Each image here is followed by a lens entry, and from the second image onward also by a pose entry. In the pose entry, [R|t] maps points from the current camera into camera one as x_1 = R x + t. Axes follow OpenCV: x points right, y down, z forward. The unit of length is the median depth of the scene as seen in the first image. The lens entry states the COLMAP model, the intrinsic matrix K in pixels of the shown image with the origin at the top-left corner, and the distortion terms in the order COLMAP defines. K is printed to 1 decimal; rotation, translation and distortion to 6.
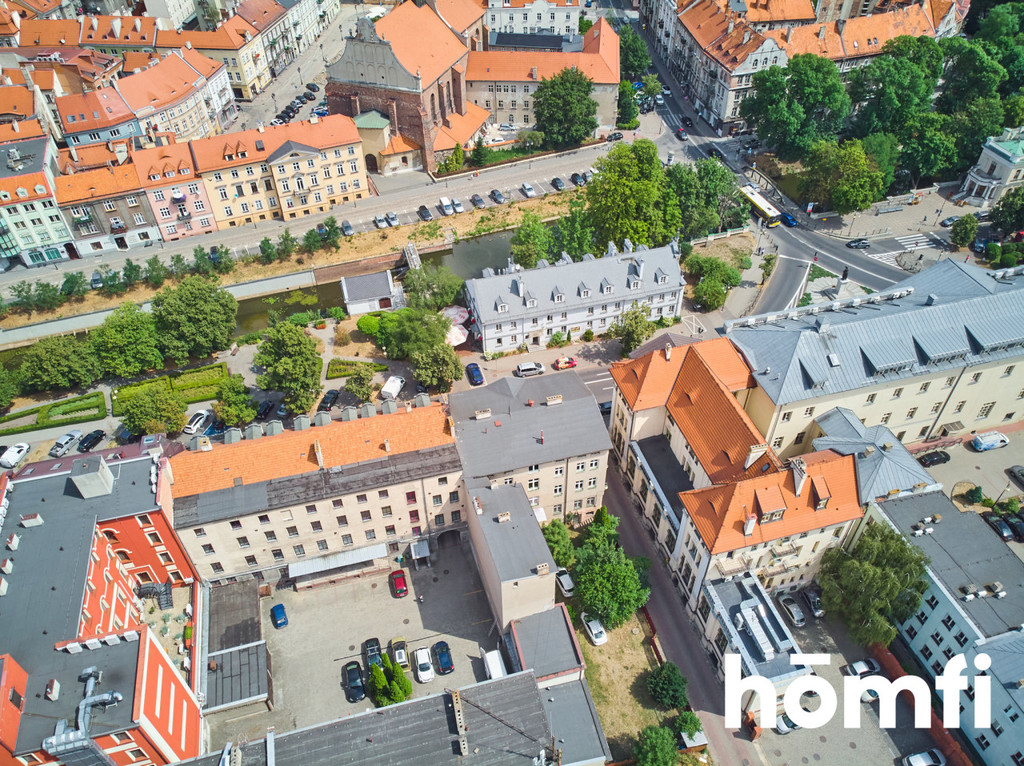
lens RADIAL K [[753.2, 0, 512.0], [0, 753.2, 389.4], [0, 0, 1]] dist [0.007783, -0.003384]
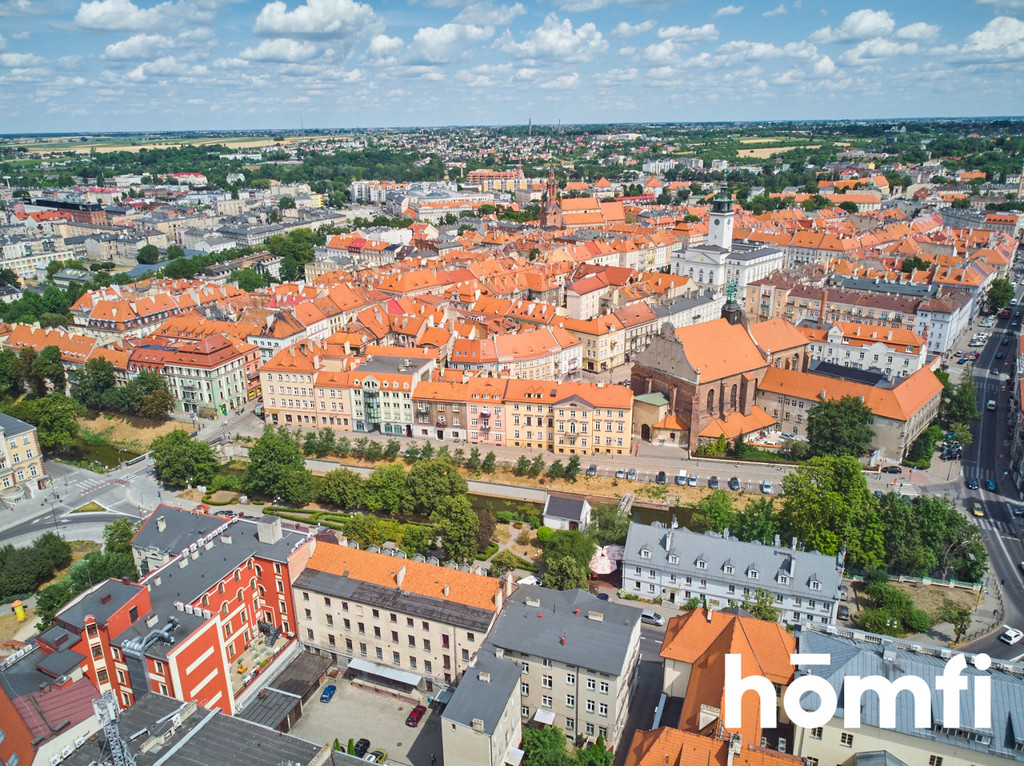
lens RADIAL K [[753.2, 0, 512.6], [0, 753.2, 388.6], [0, 0, 1]] dist [0.007783, -0.003384]
pose [[0.803660, 0.197271, -0.561440, 0.324662], [-0.401882, 0.875729, -0.267563, 0.041871], [0.438887, 0.440662, 0.783067, -0.040747]]
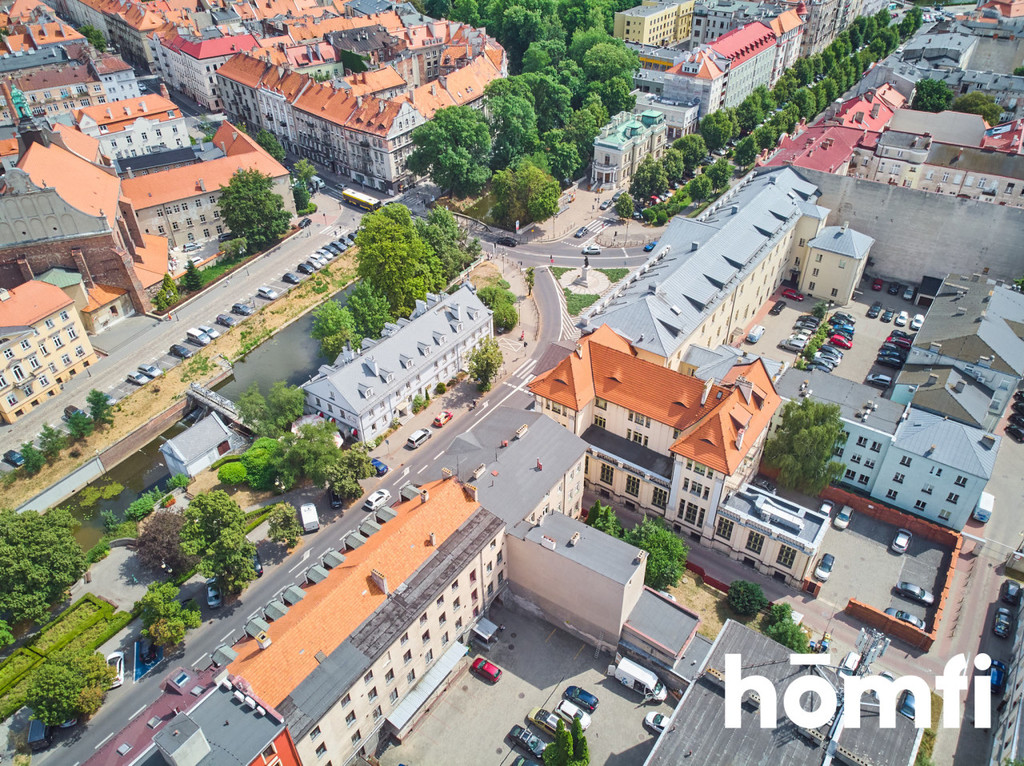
lens RADIAL K [[753.2, 0, 517.0], [0, 753.2, 386.5], [0, 0, 1]] dist [0.007783, -0.003384]
pose [[0.770800, -0.386455, 0.506477, -0.288539], [0.437746, 0.898884, 0.019673, -0.041213], [-0.462867, 0.206545, 0.862029, 0.054883]]
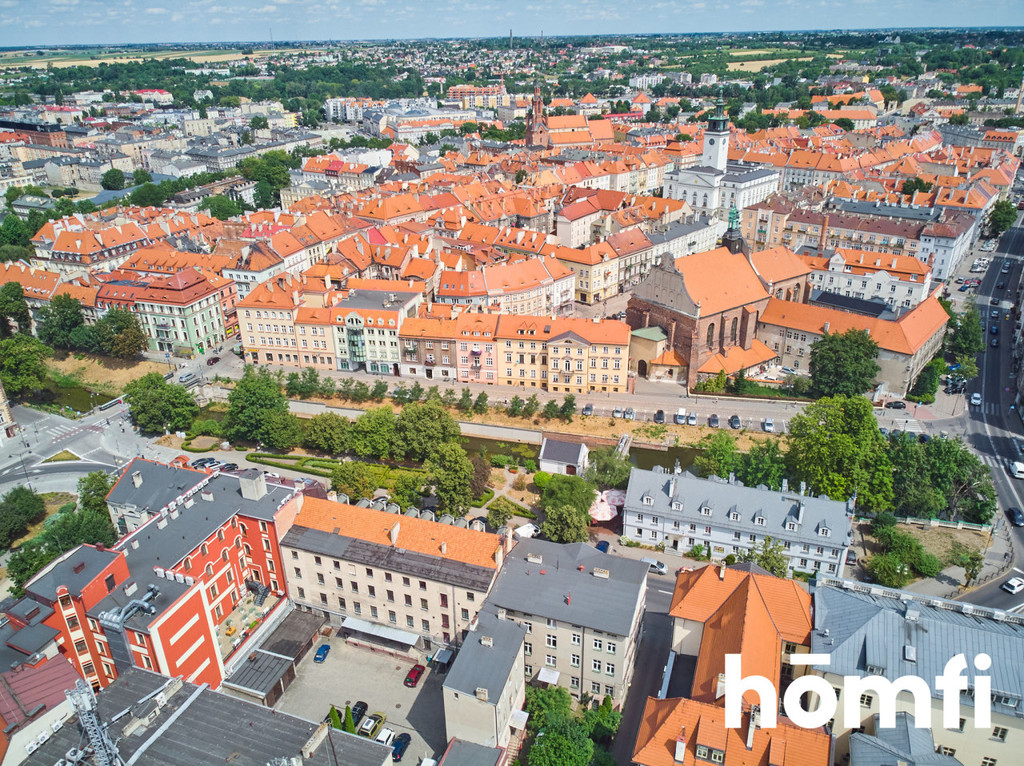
lens RADIAL K [[753.2, 0, 513.5], [0, 753.2, 390.1], [0, 0, 1]] dist [0.007783, -0.003384]
pose [[0.818450, 0.243235, -0.520554, 0.279701], [-0.386460, 0.903467, -0.185463, 0.016038], [0.425192, 0.352966, 0.833443, -0.012176]]
